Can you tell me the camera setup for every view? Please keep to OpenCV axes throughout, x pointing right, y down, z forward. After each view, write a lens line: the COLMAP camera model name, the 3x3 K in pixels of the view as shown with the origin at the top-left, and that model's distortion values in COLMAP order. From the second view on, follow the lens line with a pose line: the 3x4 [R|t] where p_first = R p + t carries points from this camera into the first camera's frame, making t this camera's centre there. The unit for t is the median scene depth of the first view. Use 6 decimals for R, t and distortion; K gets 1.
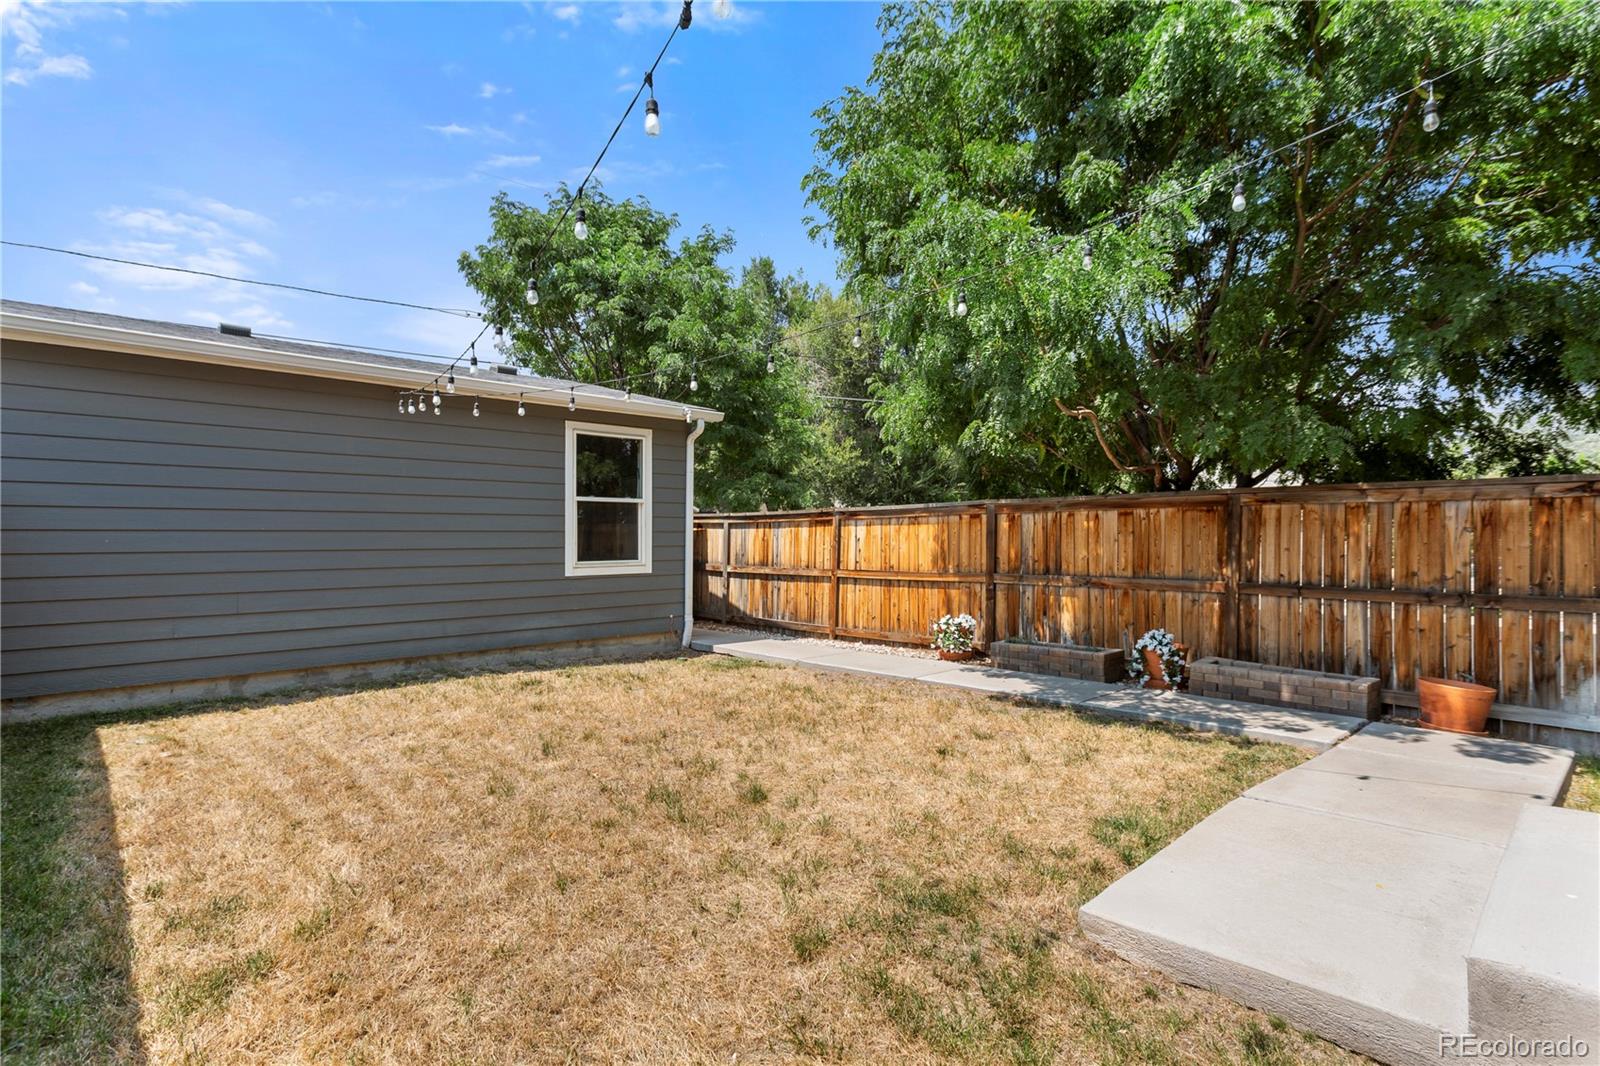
lens RADIAL K [[753.1, 0, 794.3], [0, 753.1, 544.4], [0, 0, 1]] dist [0.011345, -0.000174]
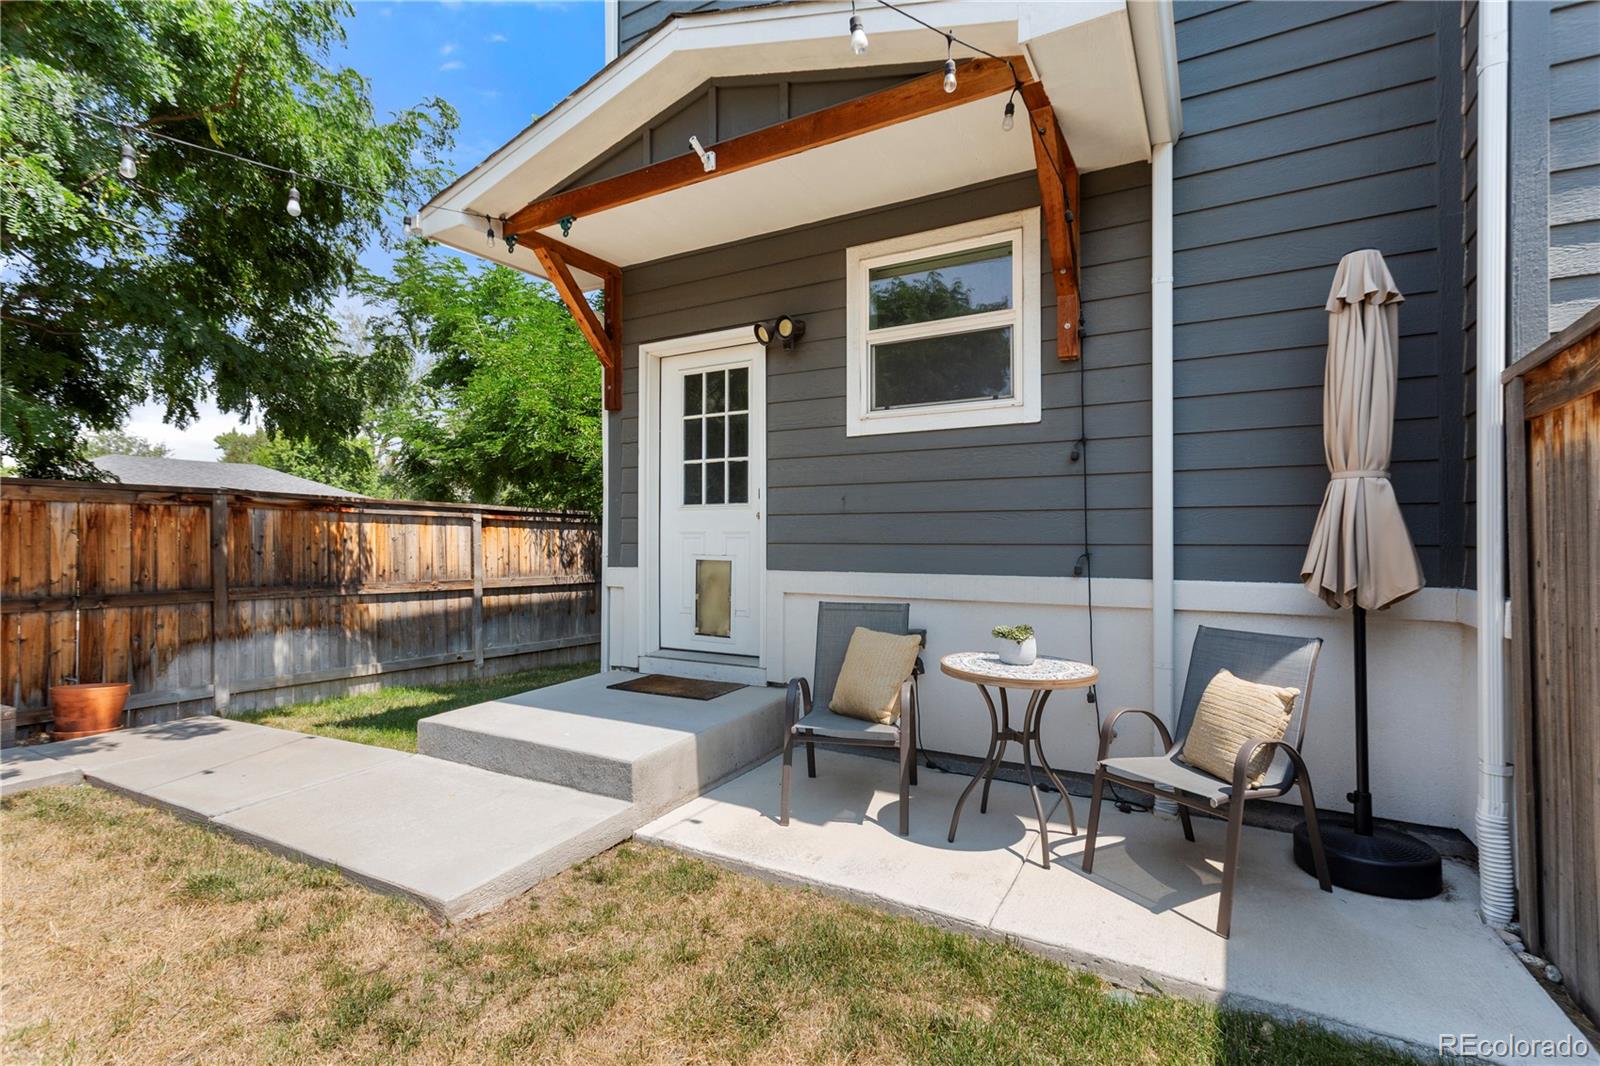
lens RADIAL K [[753.1, 0, 794.3], [0, 753.1, 544.4], [0, 0, 1]] dist [0.011345, -0.000174]
pose [[-0.295989, -0.004840, 0.955179, -0.358797], [0.007571, 0.999944, 0.007413, -0.003154], [-0.955161, 0.009426, -0.295936, 0.411368]]
